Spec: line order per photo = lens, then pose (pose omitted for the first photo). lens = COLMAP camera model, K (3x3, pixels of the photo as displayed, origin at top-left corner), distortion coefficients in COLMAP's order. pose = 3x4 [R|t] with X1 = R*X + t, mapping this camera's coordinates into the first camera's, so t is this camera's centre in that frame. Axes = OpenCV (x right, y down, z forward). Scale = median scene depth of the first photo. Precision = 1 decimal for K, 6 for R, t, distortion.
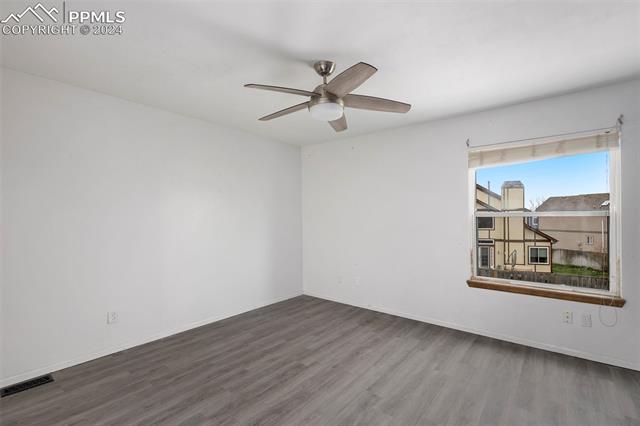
lens RADIAL K [[299.3, 0, 322.8], [0, 299.3, 213.7], [0, 0, 1]] dist [0.010650, 0.000106]
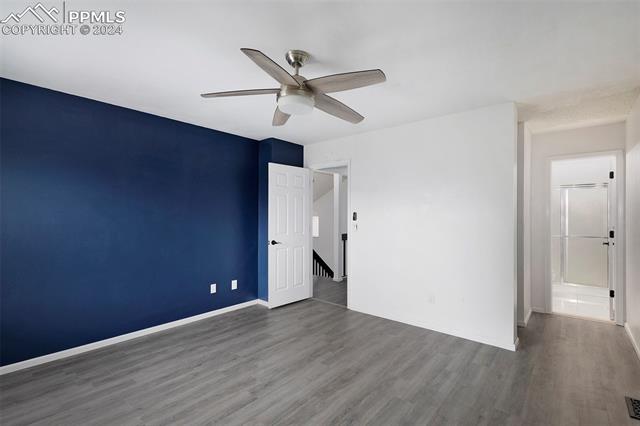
lens RADIAL K [[299.3, 0, 322.8], [0, 299.3, 213.7], [0, 0, 1]] dist [0.010650, 0.000106]
pose [[-0.999880, 0.007670, 0.013460, -0.081618], [0.007736, 0.999958, 0.004847, -0.002509], [-0.013422, 0.004951, -0.999898, 1.995793]]
